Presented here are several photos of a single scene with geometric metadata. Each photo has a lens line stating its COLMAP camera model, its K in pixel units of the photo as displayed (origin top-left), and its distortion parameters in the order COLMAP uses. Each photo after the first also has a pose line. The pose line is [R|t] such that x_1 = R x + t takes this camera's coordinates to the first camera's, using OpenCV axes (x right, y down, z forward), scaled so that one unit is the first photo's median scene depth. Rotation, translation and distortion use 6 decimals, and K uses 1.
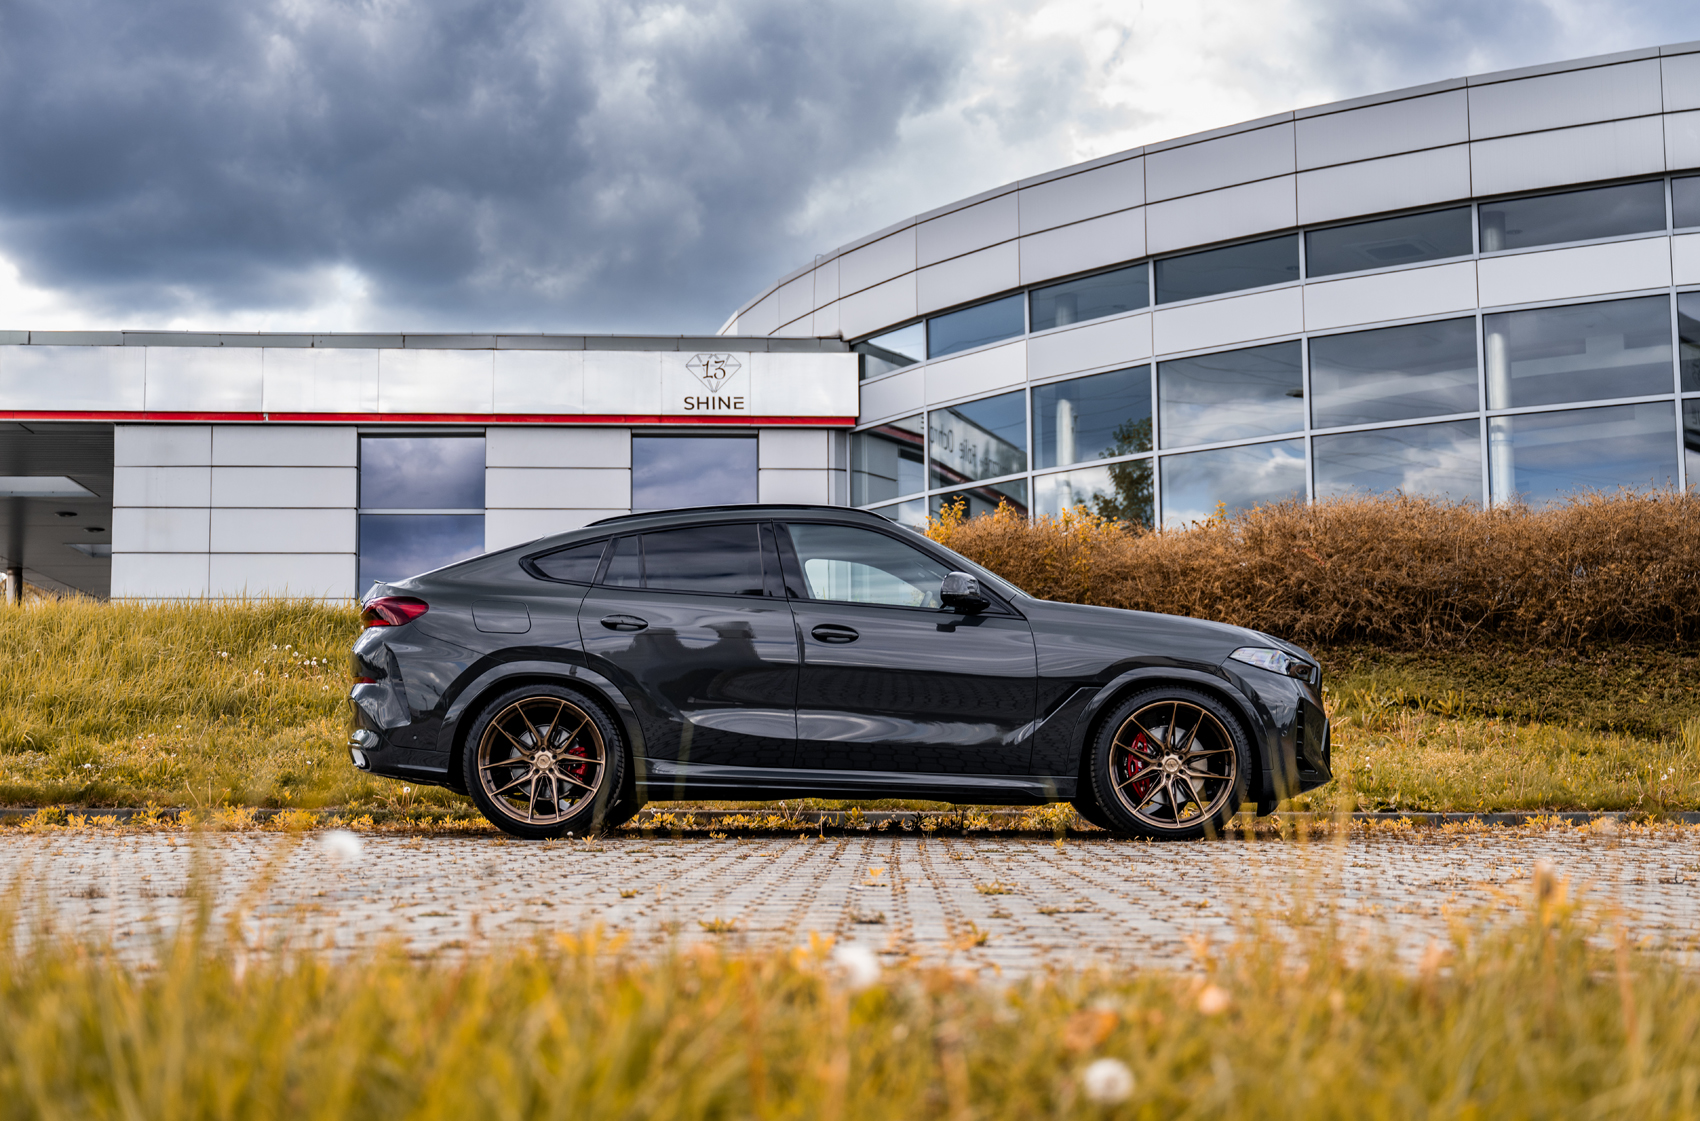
lens RADIAL K [[2287.5, 0, 860.7], [0, 2287.5, 557.6], [0, 0, 1]] dist [0.010861, 0.000000]
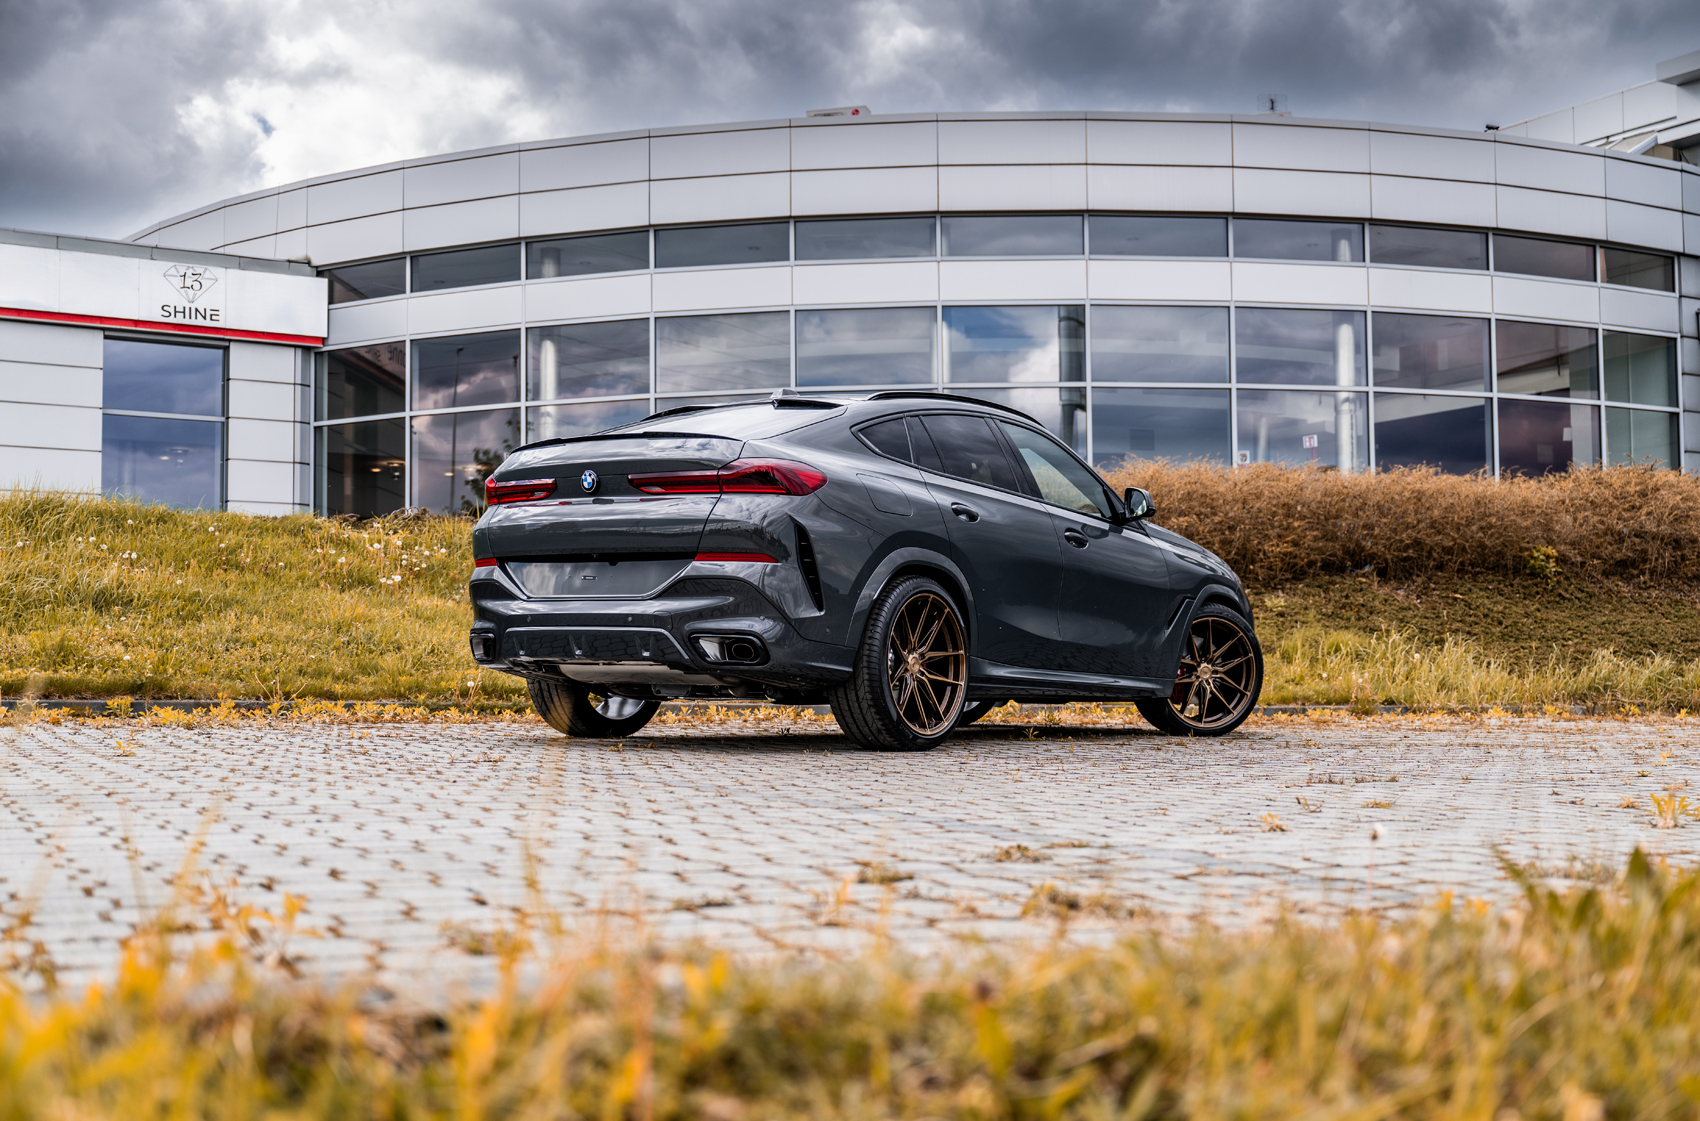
lens RADIAL K [[1998.4, 0, 853.7], [0, 1998.4, 564.9], [0, 0, 1]] dist [0.023388, 0.000000]
pose [[0.887380, 0.034257, 0.459765, -0.277685], [-0.054613, 0.998025, 0.031044, 0.003671], [-0.457793, -0.052657, 0.887498, 0.047359]]
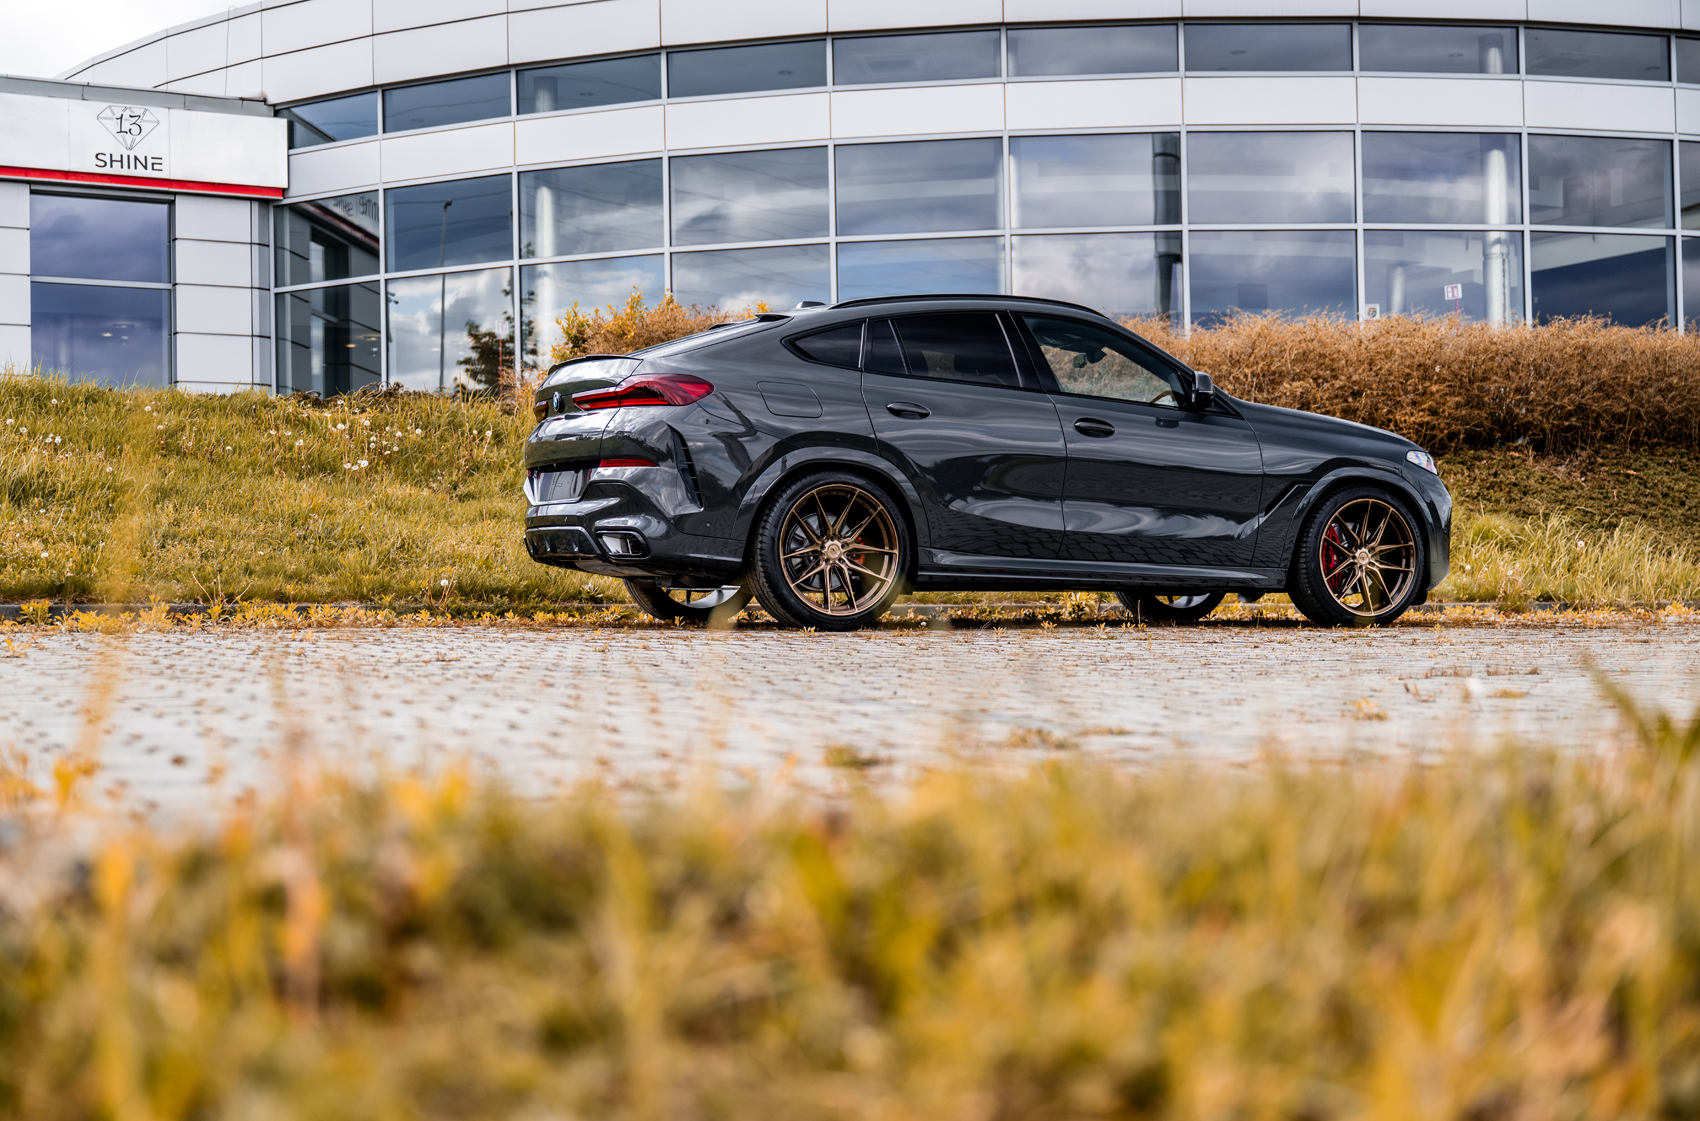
lens RADIAL K [[2343.0, 0, 810.2], [0, 2343.0, 541.5], [0, 0, 1]] dist [0.016372, 0.000000]
pose [[0.907858, 0.007968, 0.419202, -0.269209], [-0.040904, 0.996733, 0.069639, 0.007917], [-0.417278, -0.080370, 0.905218, 0.052121]]
